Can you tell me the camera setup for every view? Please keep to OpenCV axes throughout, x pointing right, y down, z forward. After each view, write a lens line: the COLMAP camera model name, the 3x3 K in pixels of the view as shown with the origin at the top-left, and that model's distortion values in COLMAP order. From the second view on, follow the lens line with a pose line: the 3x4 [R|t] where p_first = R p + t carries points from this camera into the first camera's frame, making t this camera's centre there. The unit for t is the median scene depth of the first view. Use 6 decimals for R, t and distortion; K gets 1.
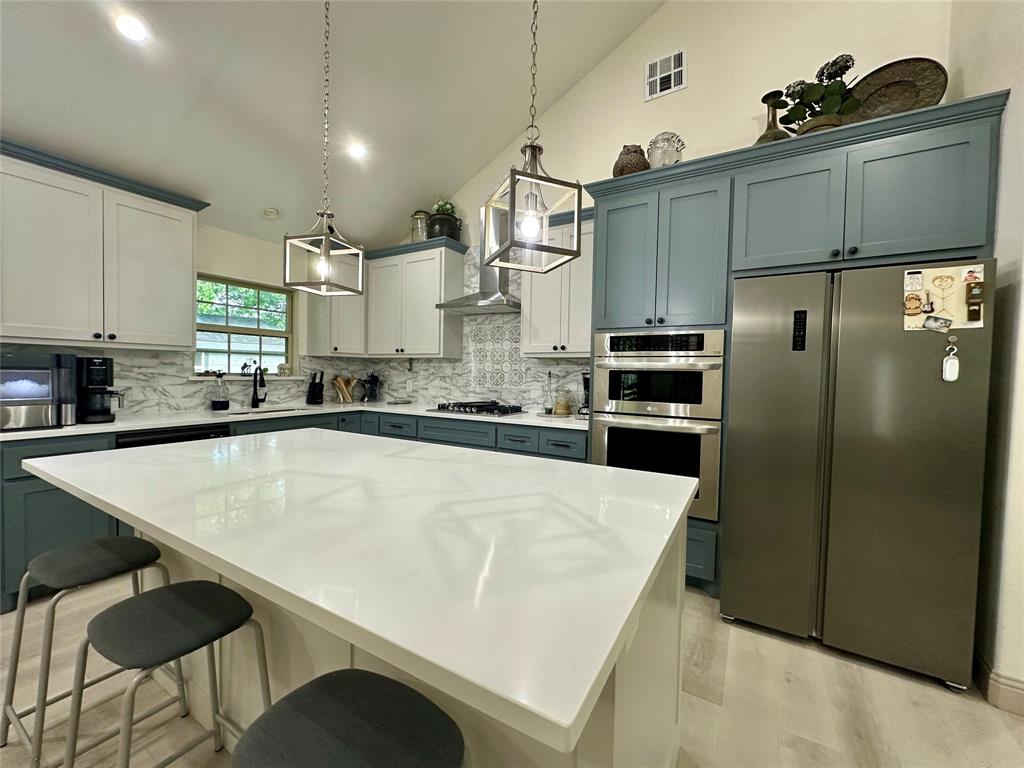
lens RADIAL K [[407.5, 0, 513.1], [0, 407.5, 386.1], [0, 0, 1]] dist [-0.004095, 0.001592]
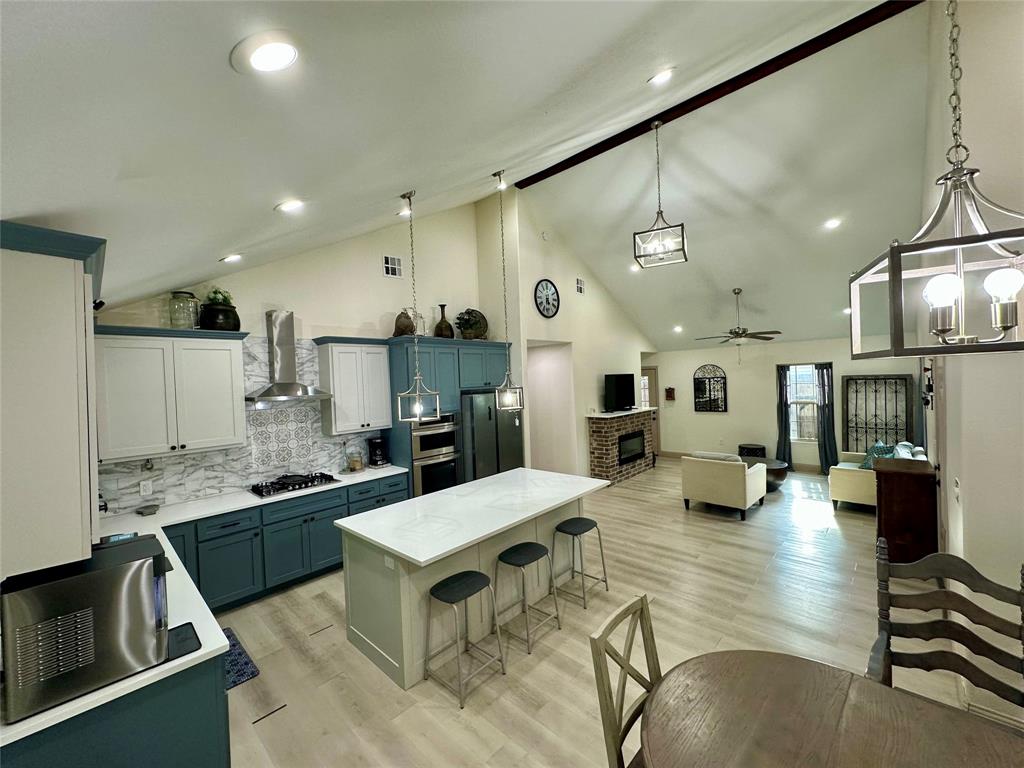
lens RADIAL K [[407.5, 0, 513.7], [0, 407.5, 384.9], [0, 0, 1]] dist [-0.004095, 0.001592]
pose [[0.209138, -0.041224, 0.977017, -1.264552], [0.075725, 0.996794, 0.025849, -0.244818], [-0.974950, 0.068579, 0.211589, 0.131820]]
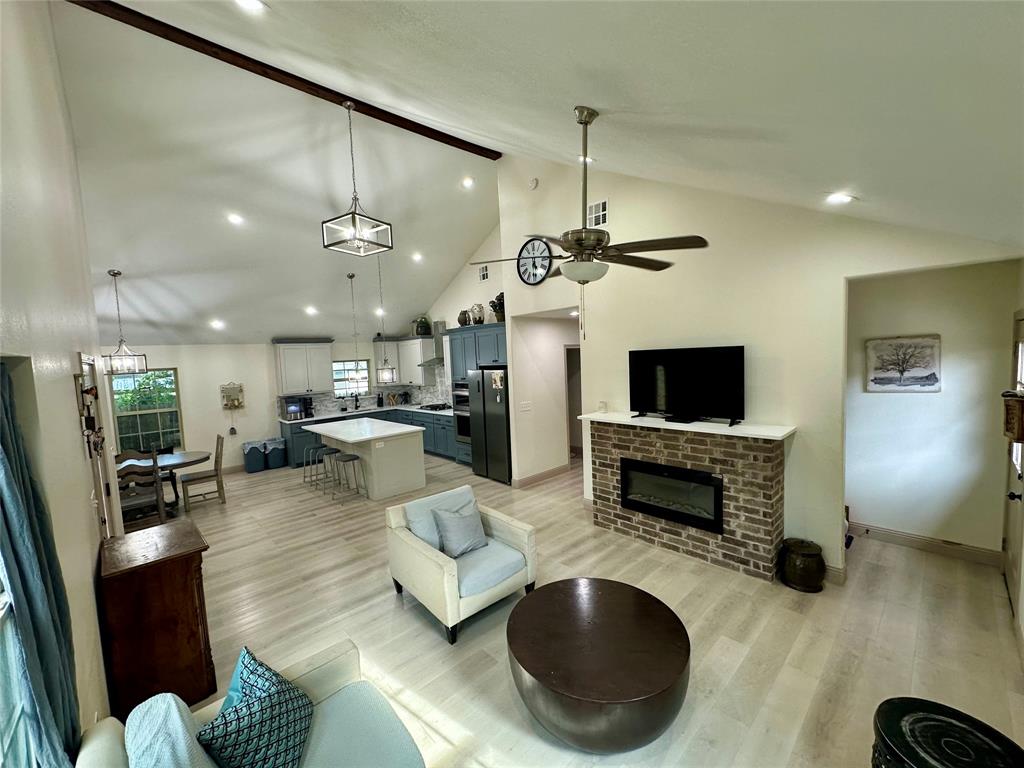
lens RADIAL K [[407.5, 0, 513.3], [0, 407.5, 384.9], [0, 0, 1]] dist [-0.004095, 0.001592]
pose [[0.958445, -0.044533, -0.281780, 1.196105], [0.056451, 0.997815, 0.034317, -0.154811], [0.279637, -0.048797, 0.958865, -1.348504]]
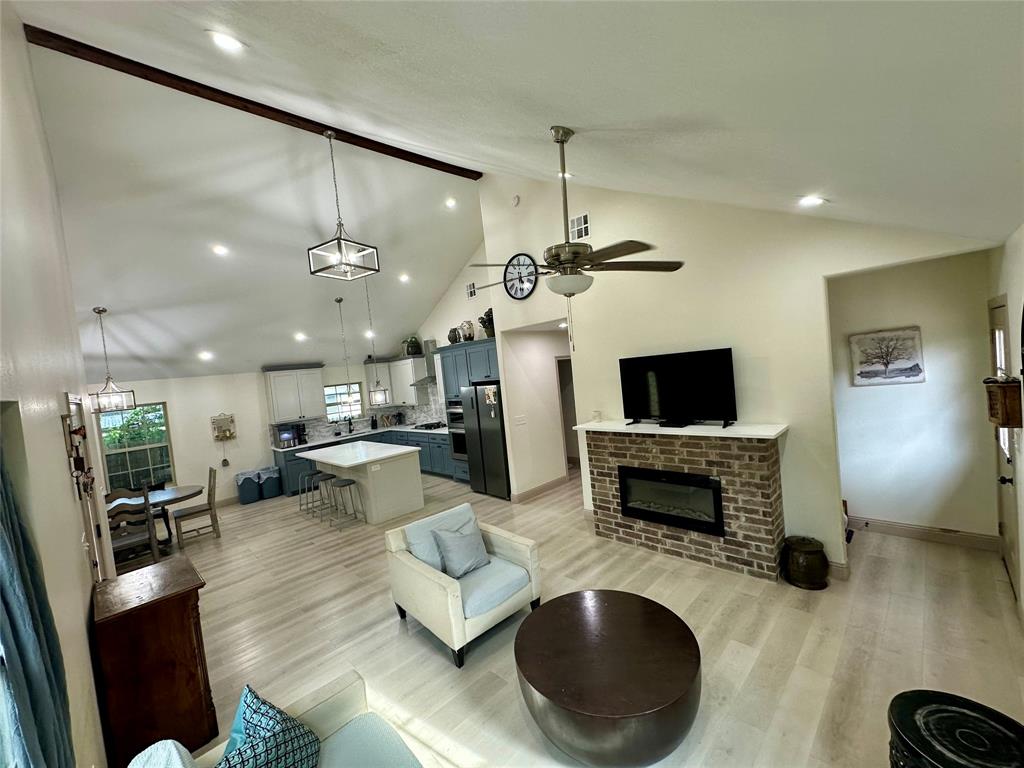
lens RADIAL K [[407.5, 0, 513.4], [0, 407.5, 384.7], [0, 0, 1]] dist [-0.004095, 0.001592]
pose [[0.958558, -0.109553, -0.262994, 1.198038], [0.113972, 0.993483, 0.001558, -0.156836], [0.261109, -0.031467, 0.964796, -1.352304]]
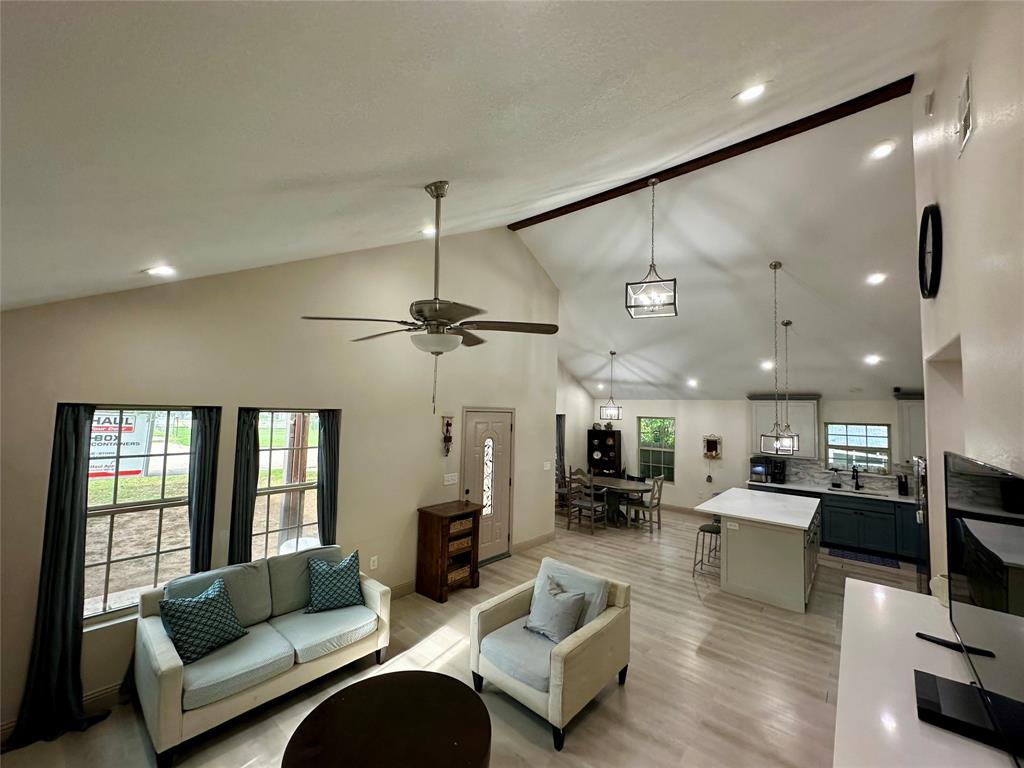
lens RADIAL K [[407.5, 0, 510.6], [0, 407.5, 384.9], [0, 0, 1]] dist [-0.004095, 0.001592]
pose [[-0.164047, -0.088001, -0.982519, 1.784014], [-0.065281, 0.994798, -0.078201, -0.209038], [0.984290, 0.051311, -0.168939, -0.346631]]
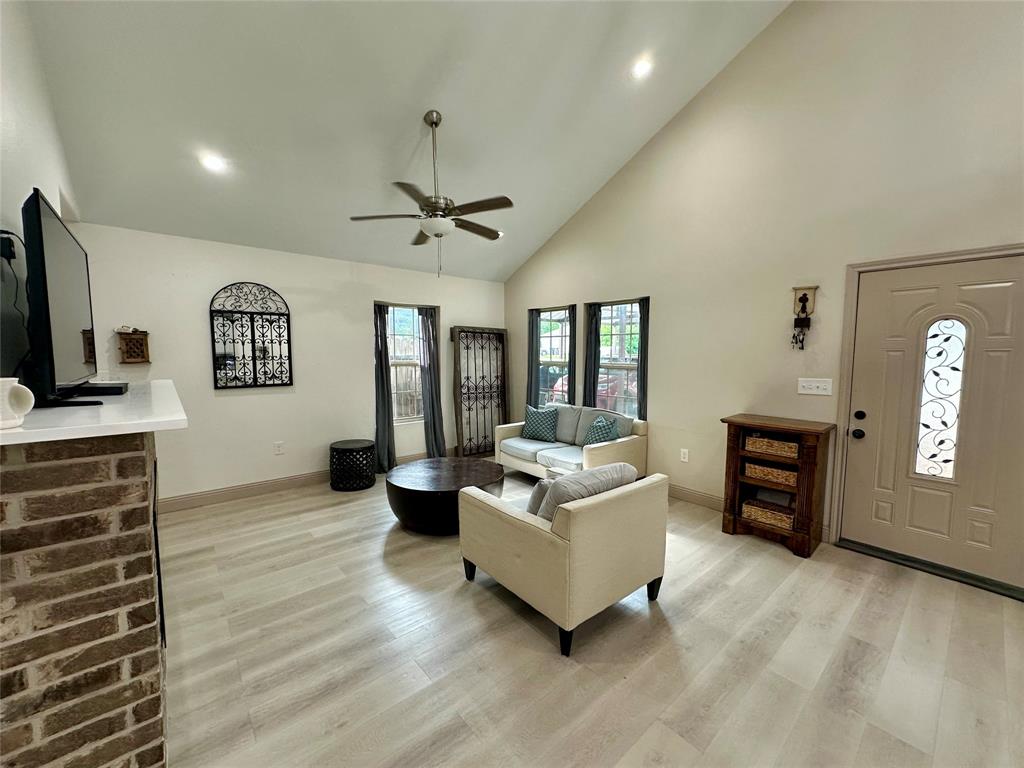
lens RADIAL K [[407.5, 0, 514.8], [0, 407.5, 385.1], [0, 0, 1]] dist [-0.004095, 0.001592]
pose [[-0.949519, -0.053729, 0.309075, 0.590733], [-0.016221, 0.992315, 0.122670, -0.062761], [-0.313291, 0.111463, -0.943093, 0.366613]]
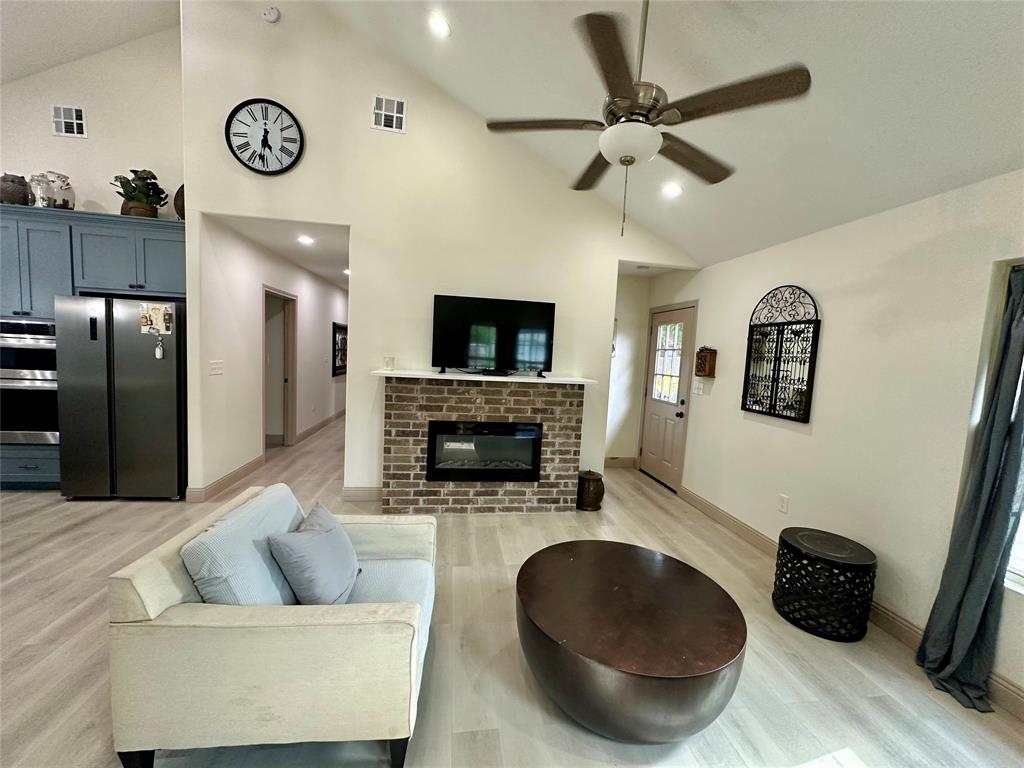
lens RADIAL K [[407.5, 0, 514.5], [0, 407.5, 383.5], [0, 0, 1]] dist [-0.004095, 0.001592]
pose [[0.772423, -0.034464, 0.634172, 0.610356], [-0.014304, 0.997329, 0.071621, -0.032125], [-0.634947, -0.064393, 0.769867, -0.961818]]
